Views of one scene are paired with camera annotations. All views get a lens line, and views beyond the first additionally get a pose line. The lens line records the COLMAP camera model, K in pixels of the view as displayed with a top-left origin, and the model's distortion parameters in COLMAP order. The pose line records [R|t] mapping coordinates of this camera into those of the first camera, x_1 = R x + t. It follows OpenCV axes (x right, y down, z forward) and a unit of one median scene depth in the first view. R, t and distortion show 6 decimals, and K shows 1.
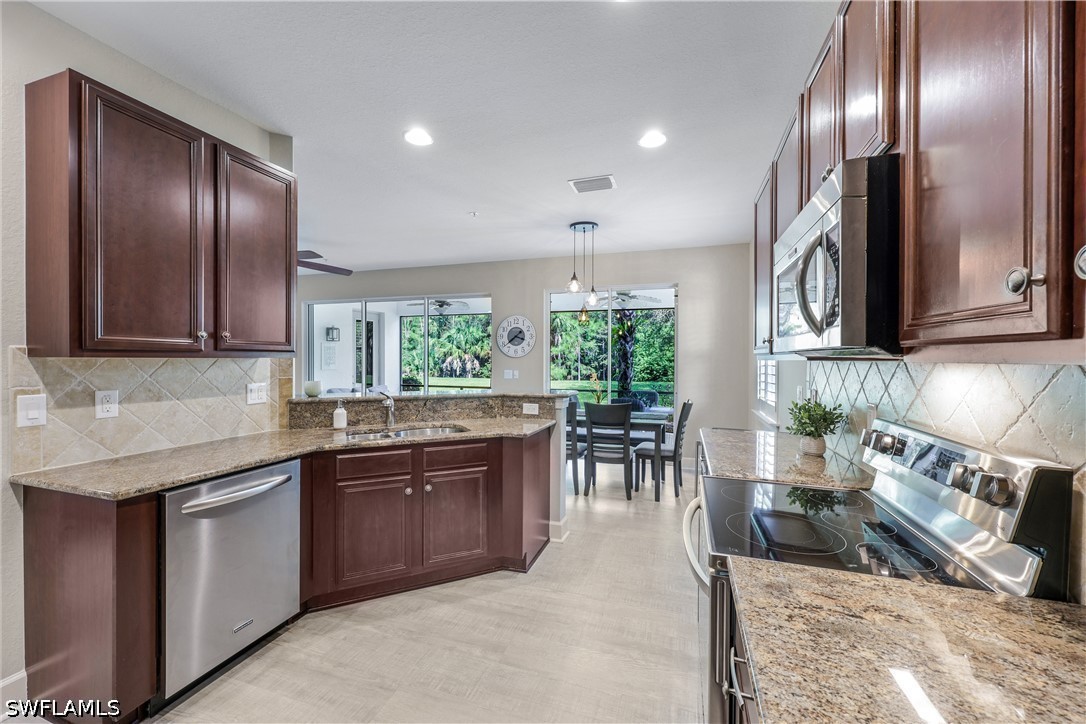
lens RADIAL K [[438.7, 0, 542.7], [0, 438.7, 362.5], [0, 0, 1]] dist [0.000452, 0.000236]
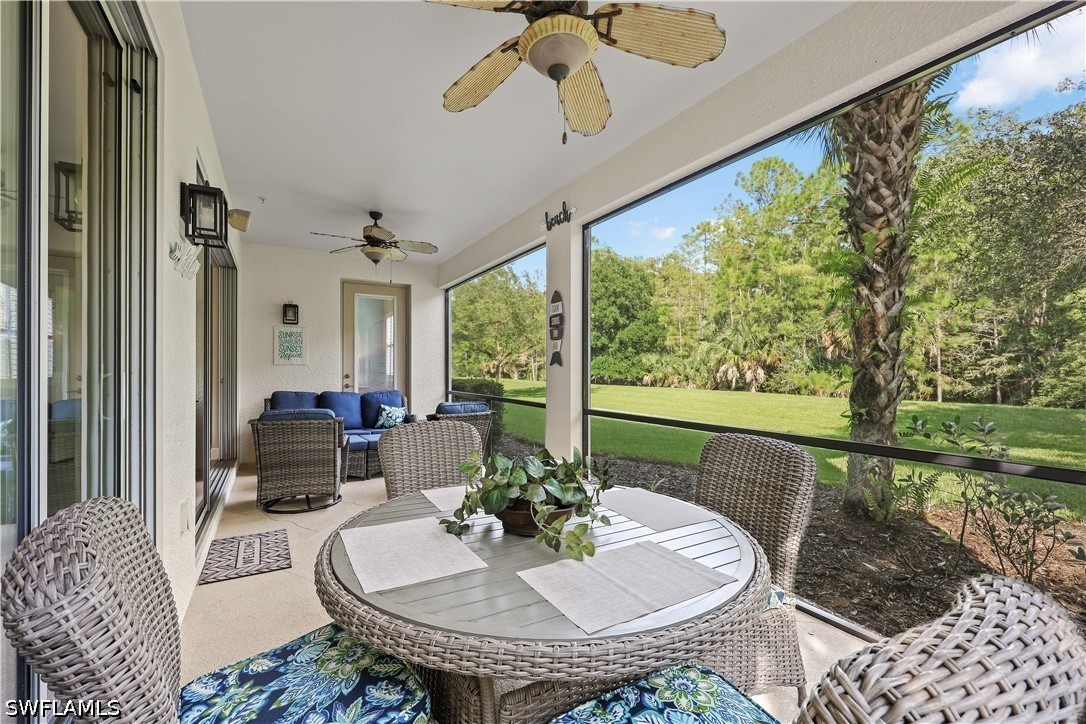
lens RADIAL K [[438.7, 0, 550.0], [0, 438.7, 370.7], [0, 0, 1]] dist [0.000452, 0.000236]
pose [[0.753336, -0.000913, -0.657636, 0.074761], [-0.006919, 0.999933, -0.009314, 0.007669], [0.657600, 0.011567, 0.753279, 0.188363]]
